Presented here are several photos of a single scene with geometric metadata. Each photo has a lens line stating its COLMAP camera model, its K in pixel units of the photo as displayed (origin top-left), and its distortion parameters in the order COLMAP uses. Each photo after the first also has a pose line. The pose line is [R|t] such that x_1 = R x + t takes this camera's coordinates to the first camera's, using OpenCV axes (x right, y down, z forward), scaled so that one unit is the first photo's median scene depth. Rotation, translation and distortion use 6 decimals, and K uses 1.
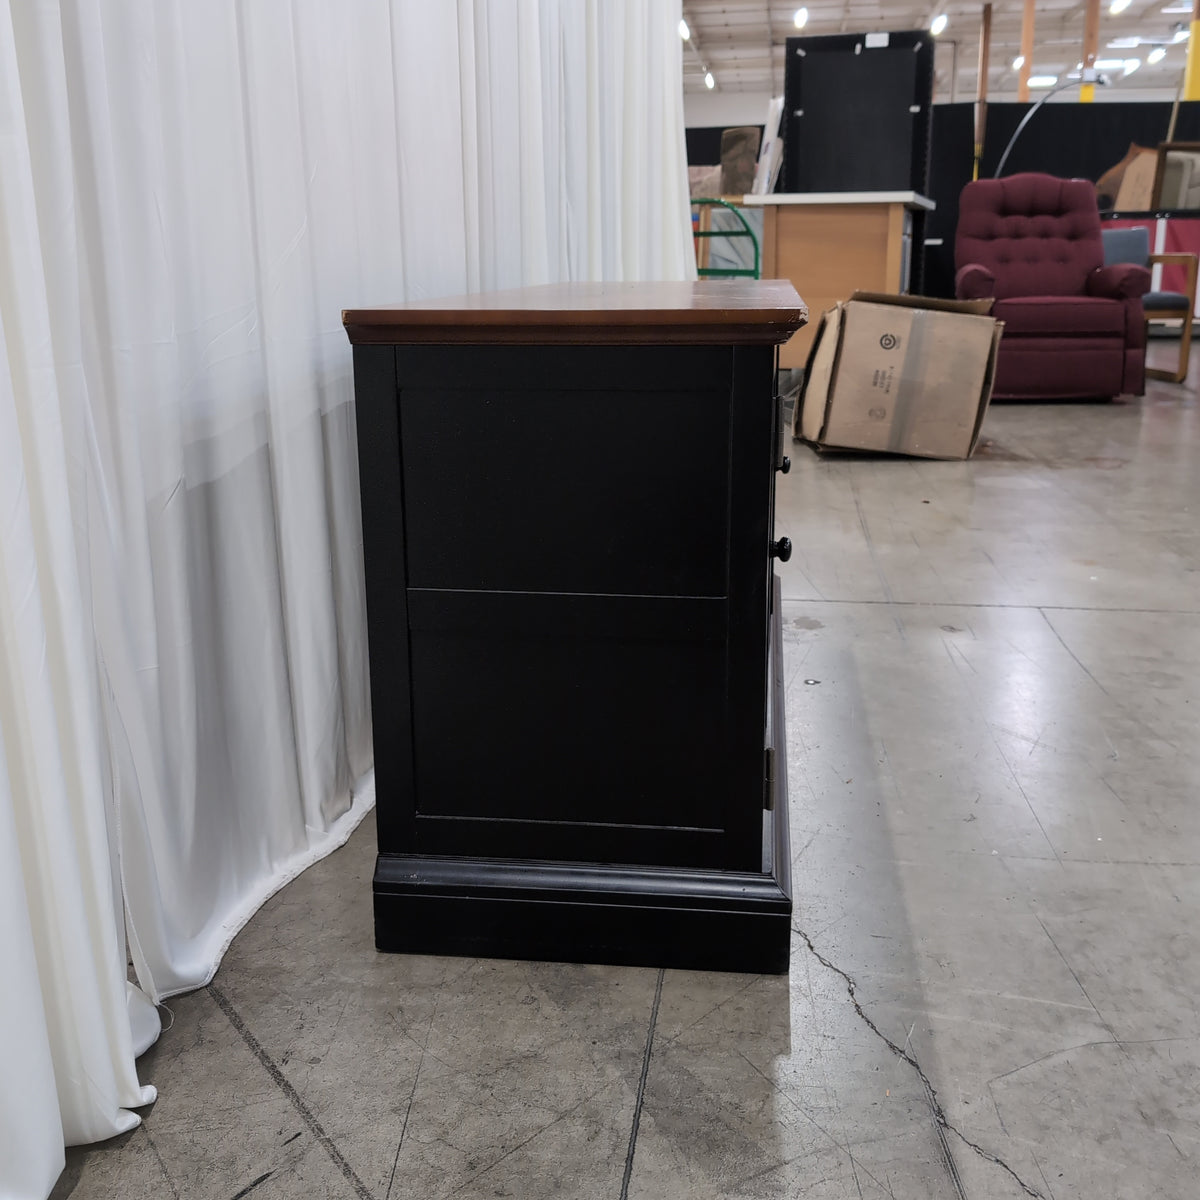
lens RADIAL K [[1350.4, 0, 600.0], [0, 1350.4, 600.0], [0, 0, 1]] dist [-0.004151, 0.018163]
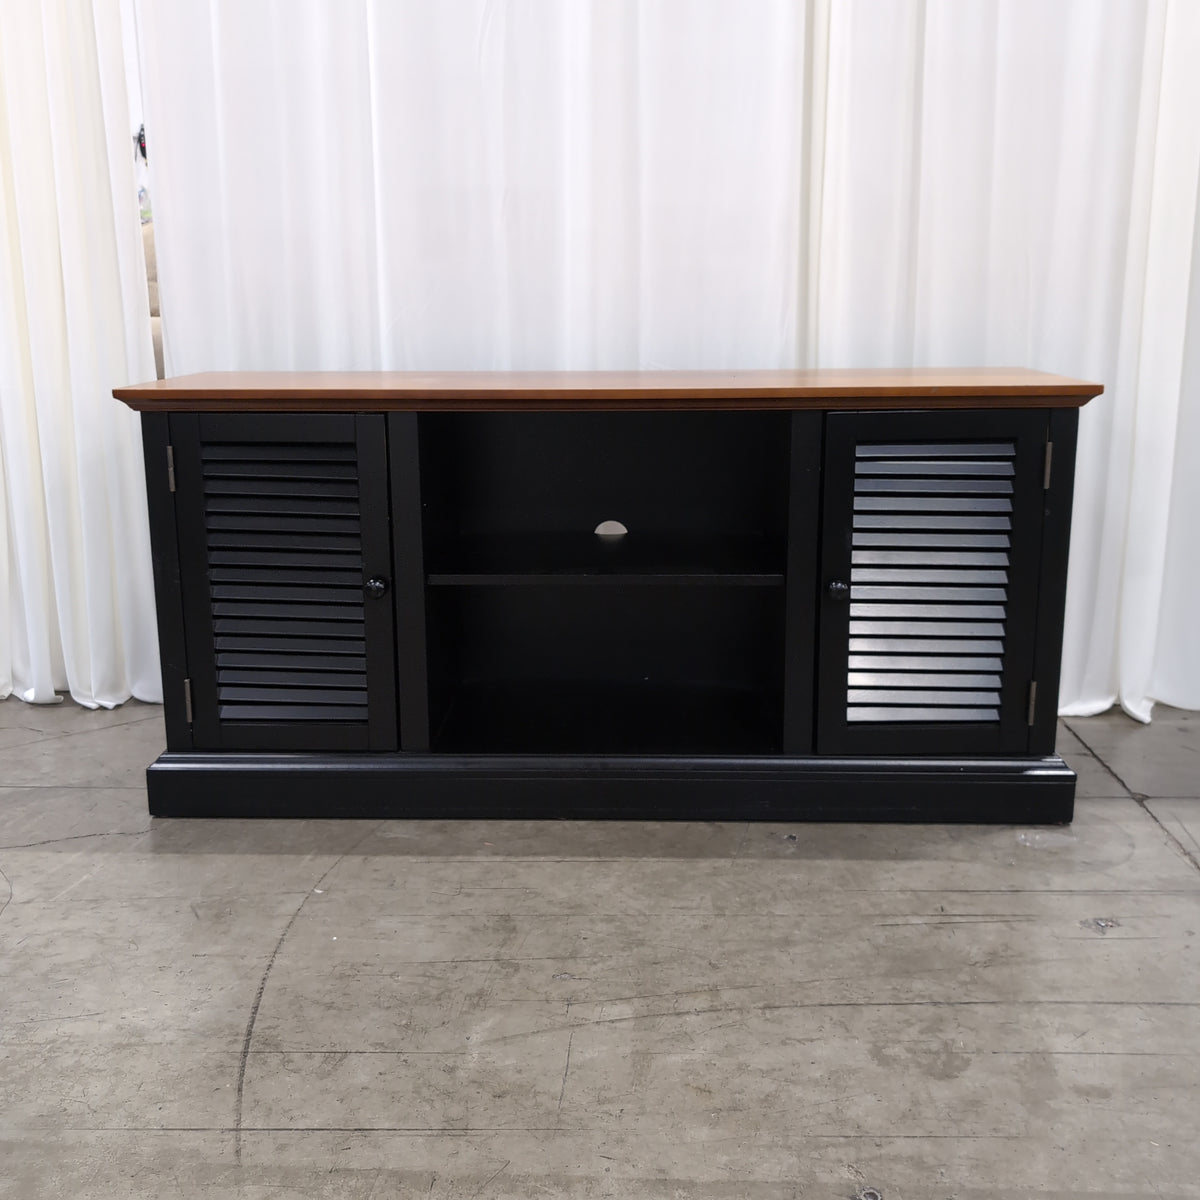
lens RADIAL K [[1350.4, 0, 600.0], [0, 1350.4, 600.0], [0, 0, 1]] dist [-0.004151, 0.018163]
pose [[0.084078, 0.226614, -0.970349, 1.634786], [-0.239868, 0.949765, 0.201023, -0.393326], [0.967158, 0.215854, 0.134212, 1.247782]]
